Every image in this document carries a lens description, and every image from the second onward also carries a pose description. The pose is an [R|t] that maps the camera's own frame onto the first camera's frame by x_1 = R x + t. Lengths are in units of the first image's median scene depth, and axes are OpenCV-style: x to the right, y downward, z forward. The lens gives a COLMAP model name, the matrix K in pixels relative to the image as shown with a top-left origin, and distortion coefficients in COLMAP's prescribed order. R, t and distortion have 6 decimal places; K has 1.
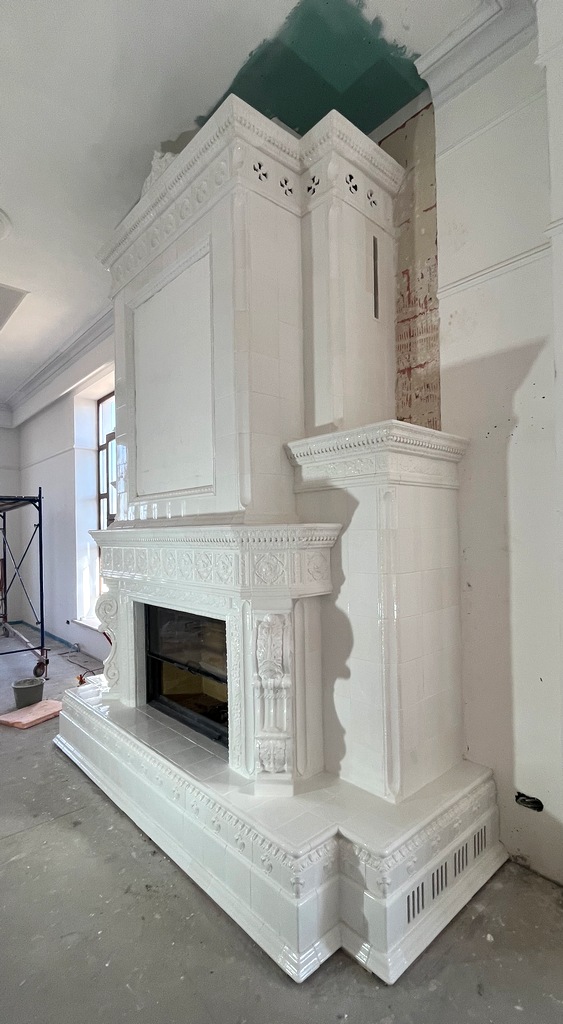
lens RADIAL K [[481.1, 0, 289.1], [0, 481.1, 527.5], [0, 0, 1]] dist [-0.004253, 0.000301]
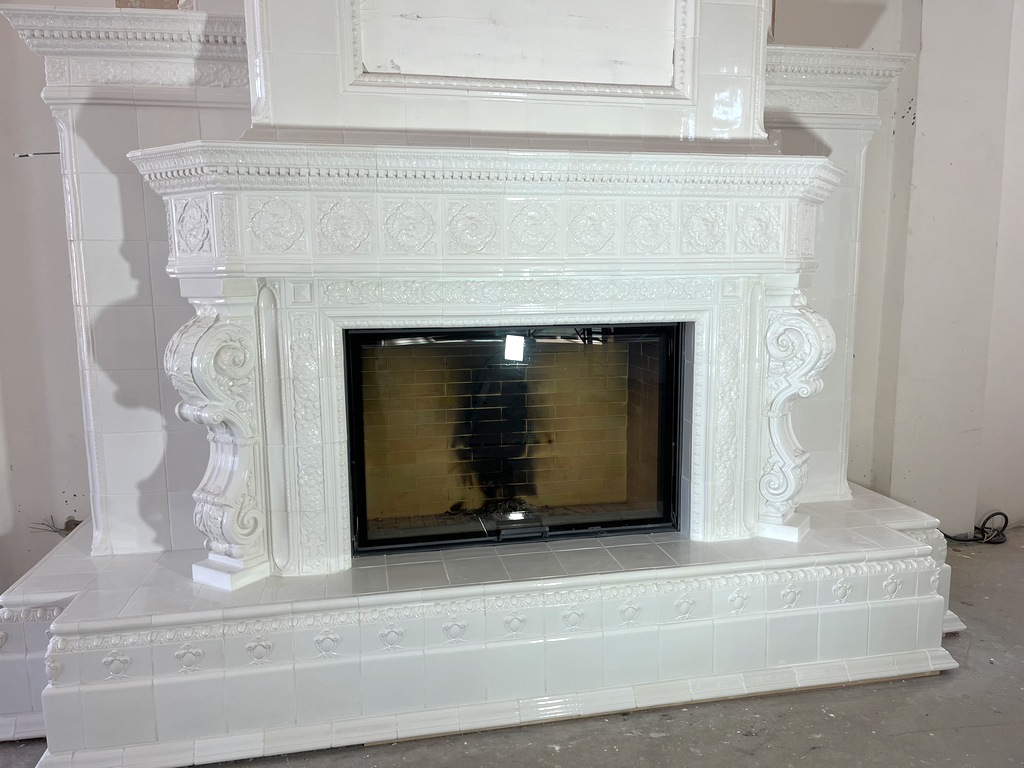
lens RADIAL K [[773.0, 0, 523.3], [0, 773.0, 386.6], [0, 0, 1]] dist [0.060874, -0.076963]
pose [[0.505381, -0.112338, 0.855553, -1.150559], [-0.010107, 0.990651, 0.136048, 0.149372], [-0.862837, -0.077403, 0.499520, 0.709005]]
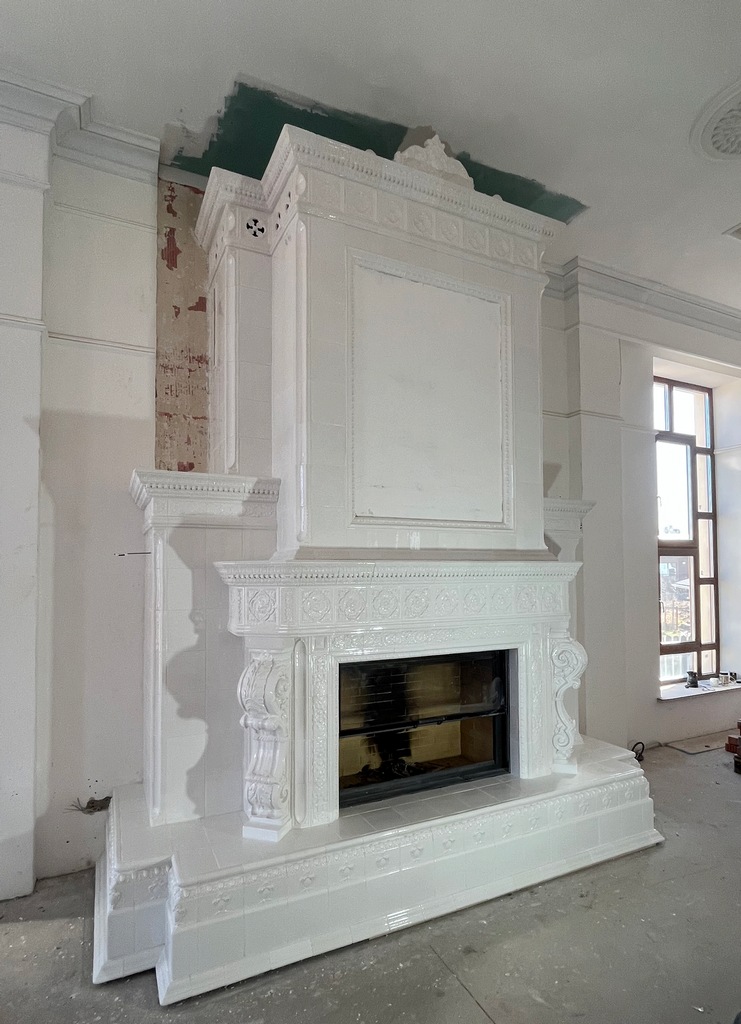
lens RADIAL K [[548.8, 0, 369.6], [0, 548.8, 551.1], [0, 0, 1]] dist [-0.003463, 0.000308]
pose [[0.282231, 0.050859, 0.957997, -1.492892], [-0.008599, 0.998688, -0.050486, 0.040869], [-0.959308, 0.006011, 0.282298, 1.005853]]
